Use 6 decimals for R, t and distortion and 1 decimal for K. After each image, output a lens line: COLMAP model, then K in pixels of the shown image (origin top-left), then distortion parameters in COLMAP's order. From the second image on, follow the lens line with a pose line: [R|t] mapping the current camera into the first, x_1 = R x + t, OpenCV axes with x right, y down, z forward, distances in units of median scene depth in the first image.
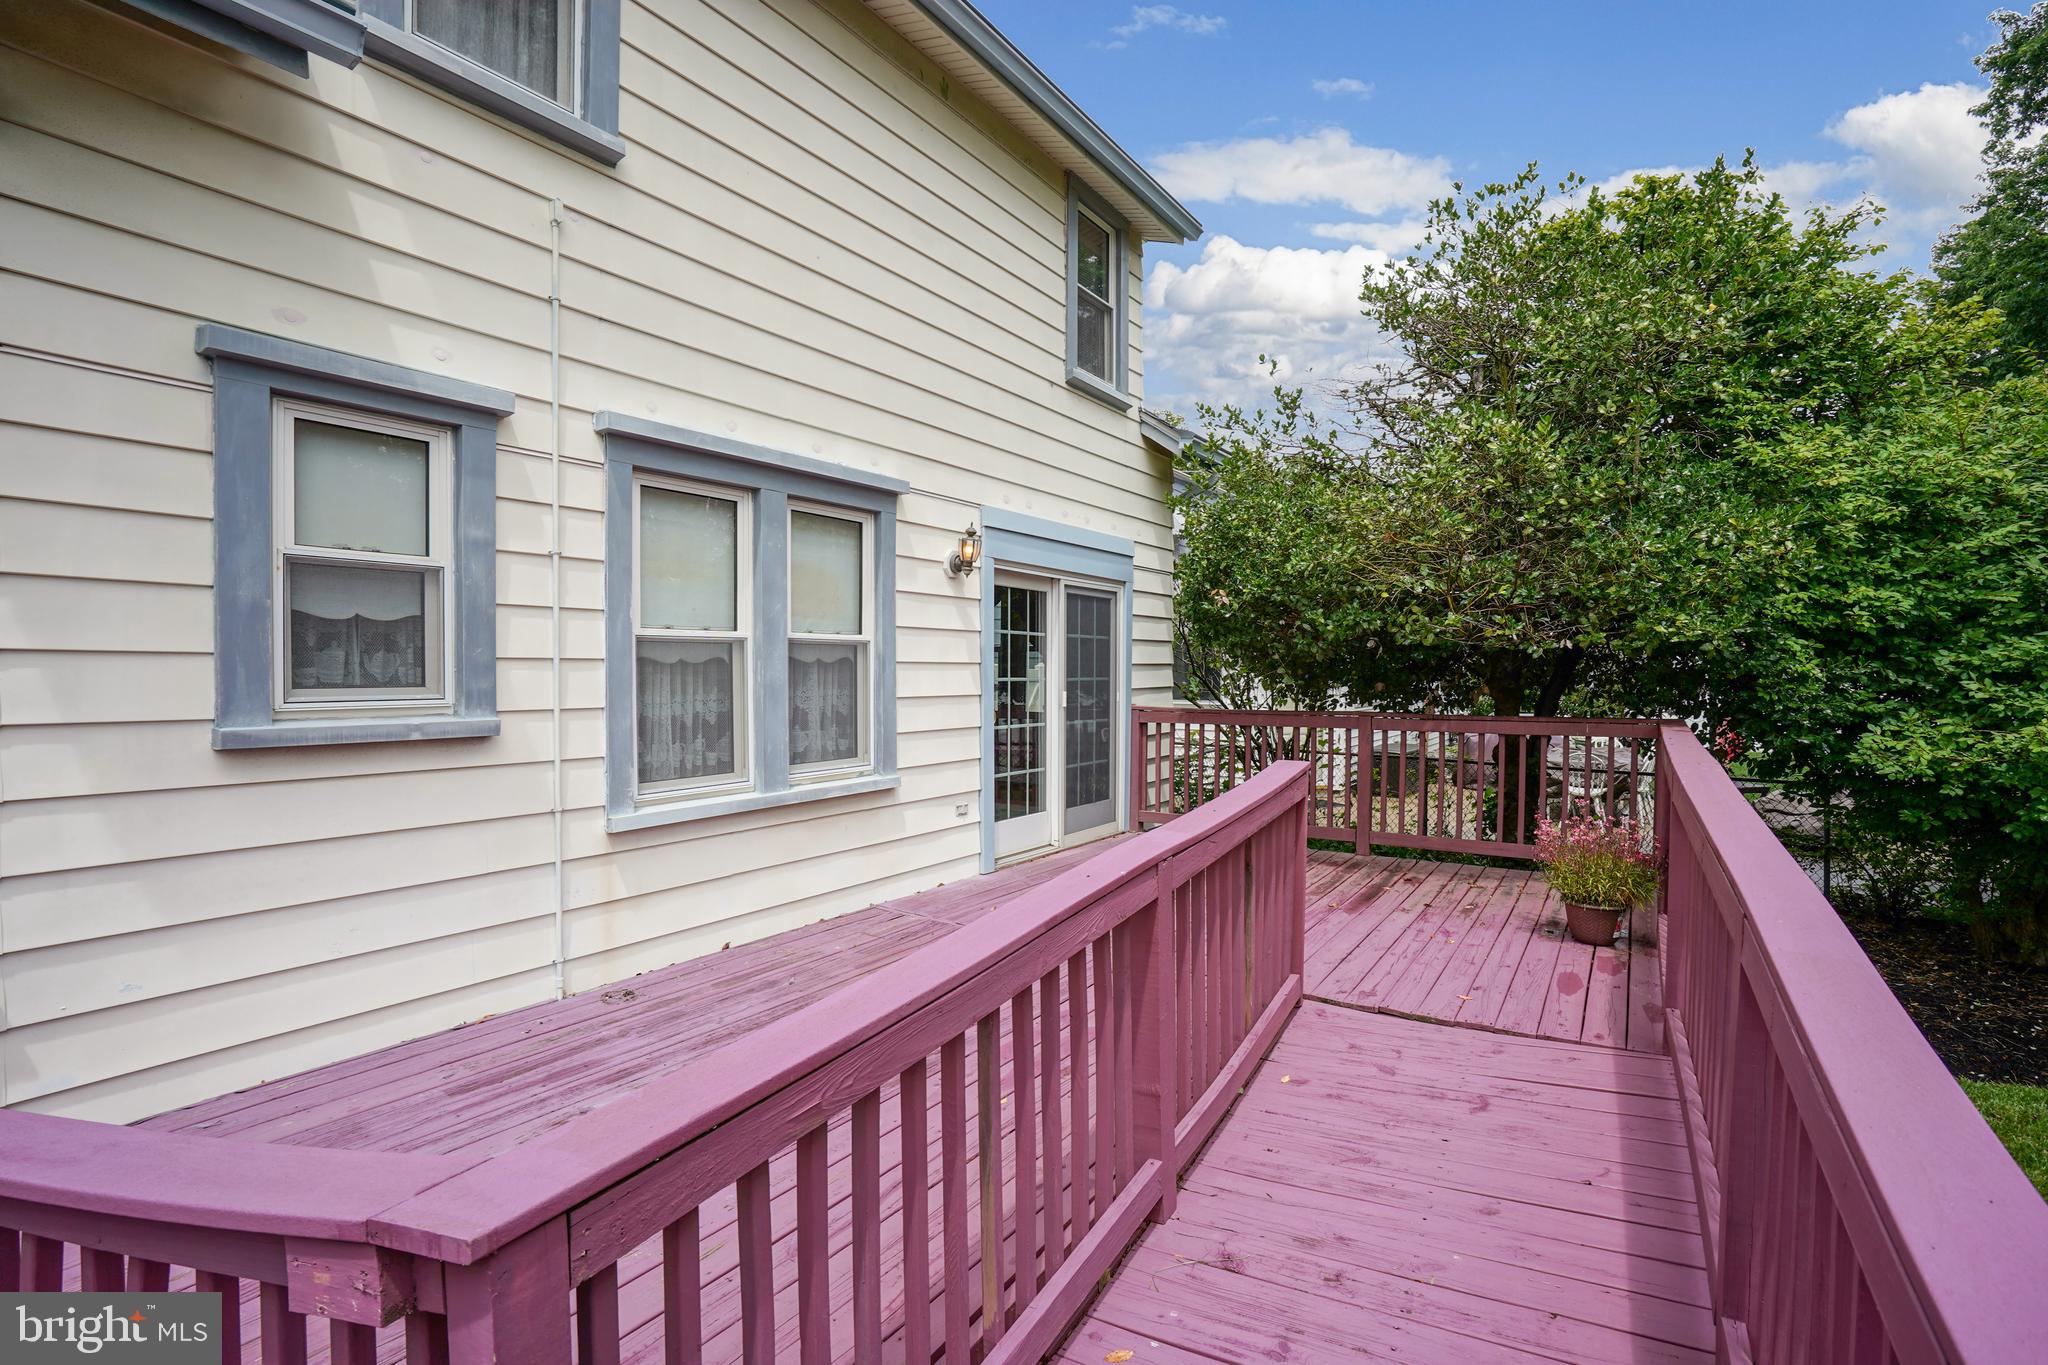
lens RADIAL K [[987.8, 0, 1024.0], [0, 987.8, 682.5], [0, 0, 1]] dist [0.000524, 0.000097]
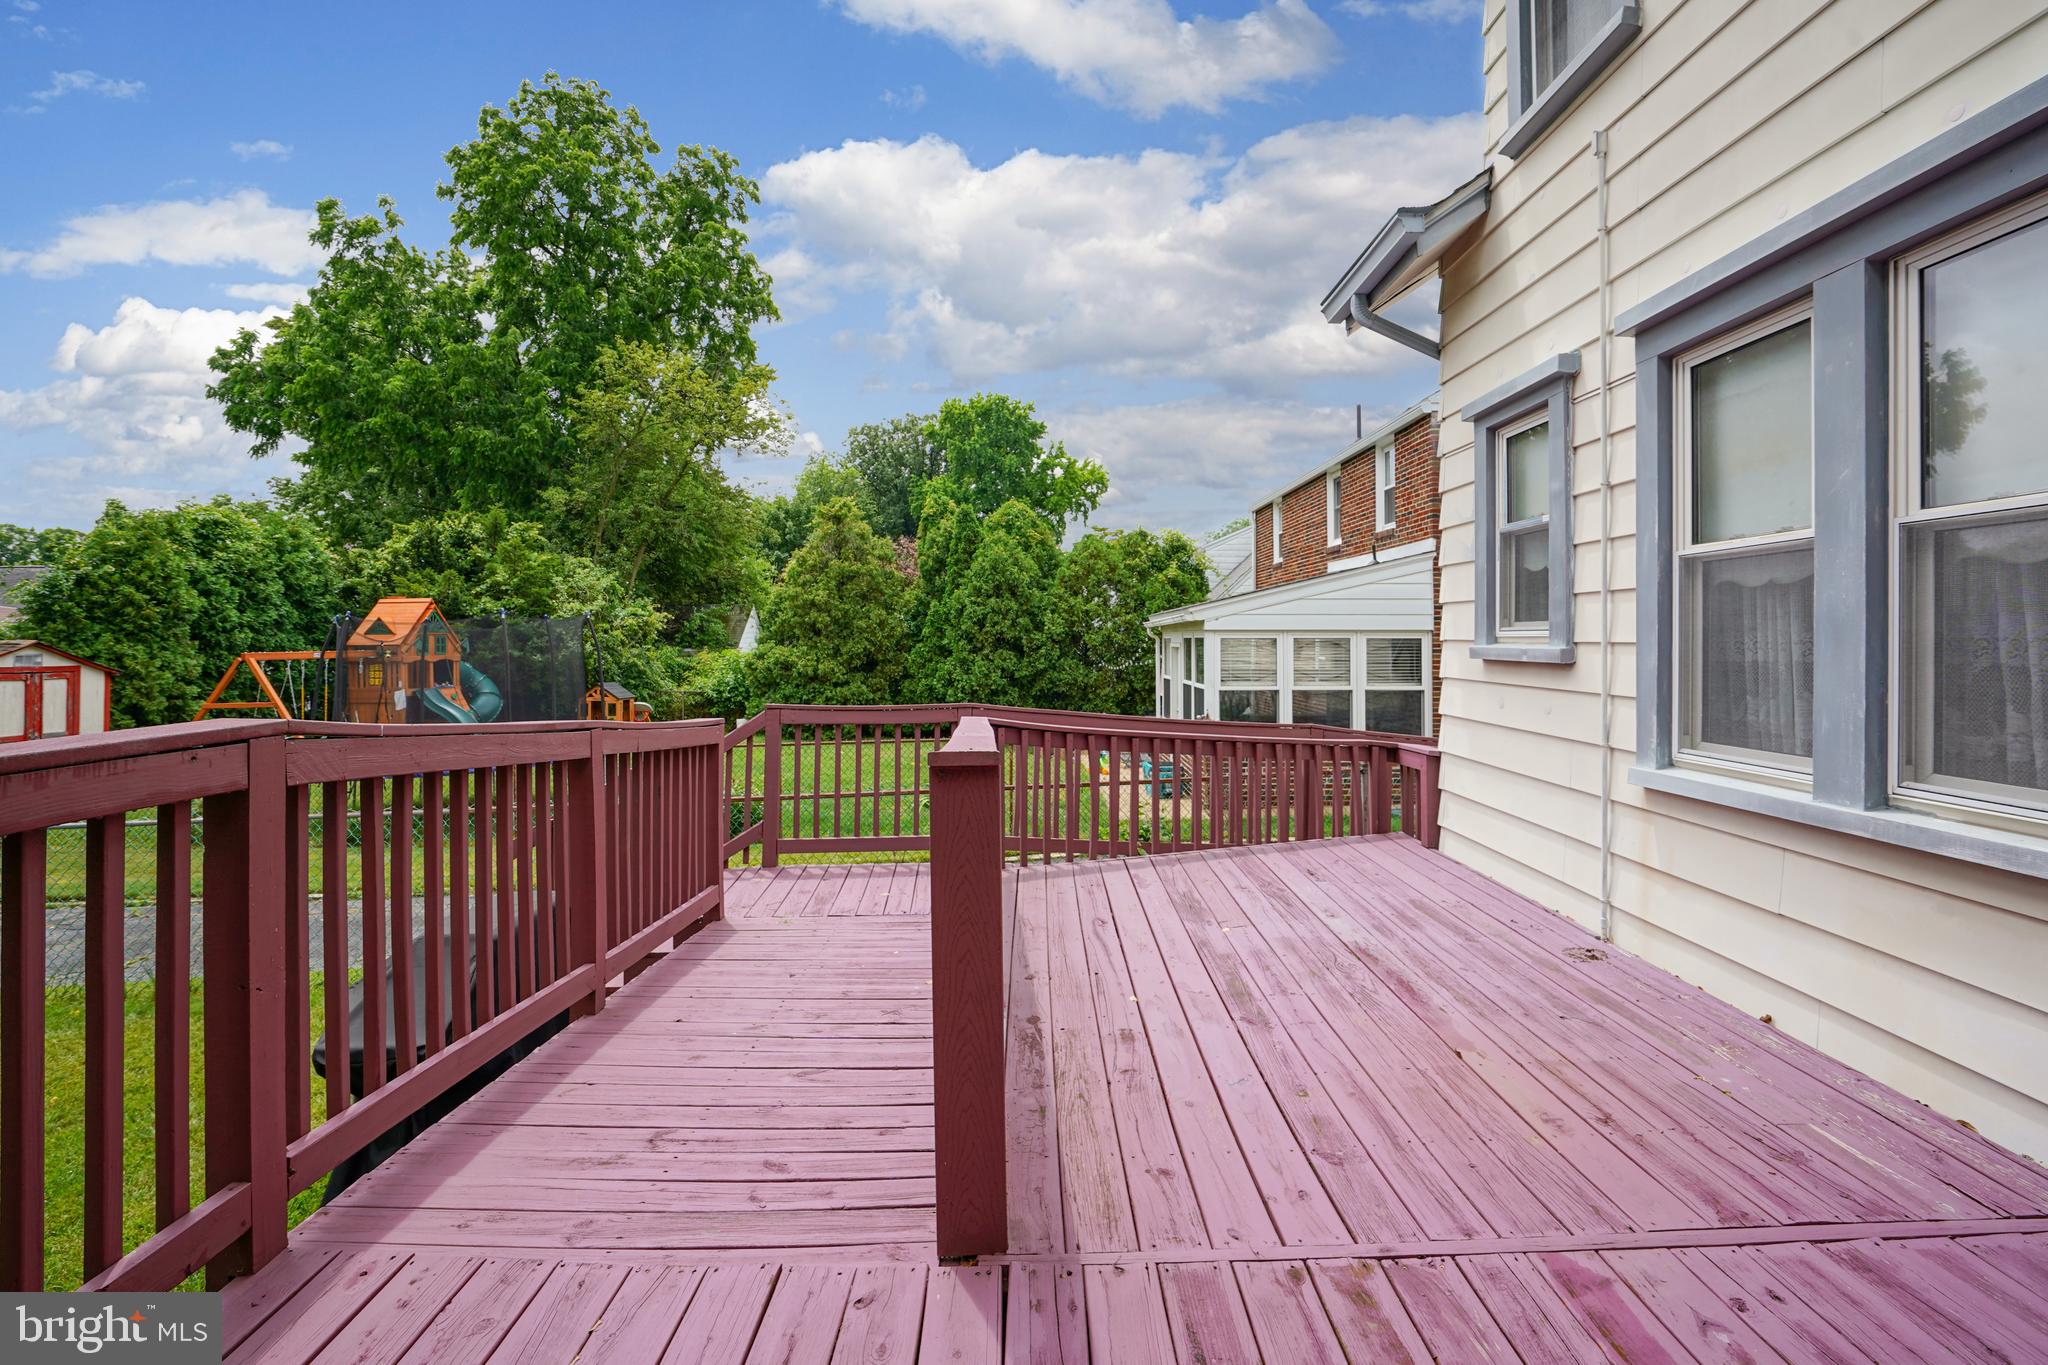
lens RADIAL K [[980.0, 0, 1025.0], [0, 980.0, 643.9], [0, 0, 1]] dist [-0.001107, -0.000265]
pose [[-0.843660, -0.007054, -0.536832, 0.522546], [-0.017308, 0.999751, 0.014065, 0.024032], [0.536599, 0.021158, -0.843572, 1.467661]]
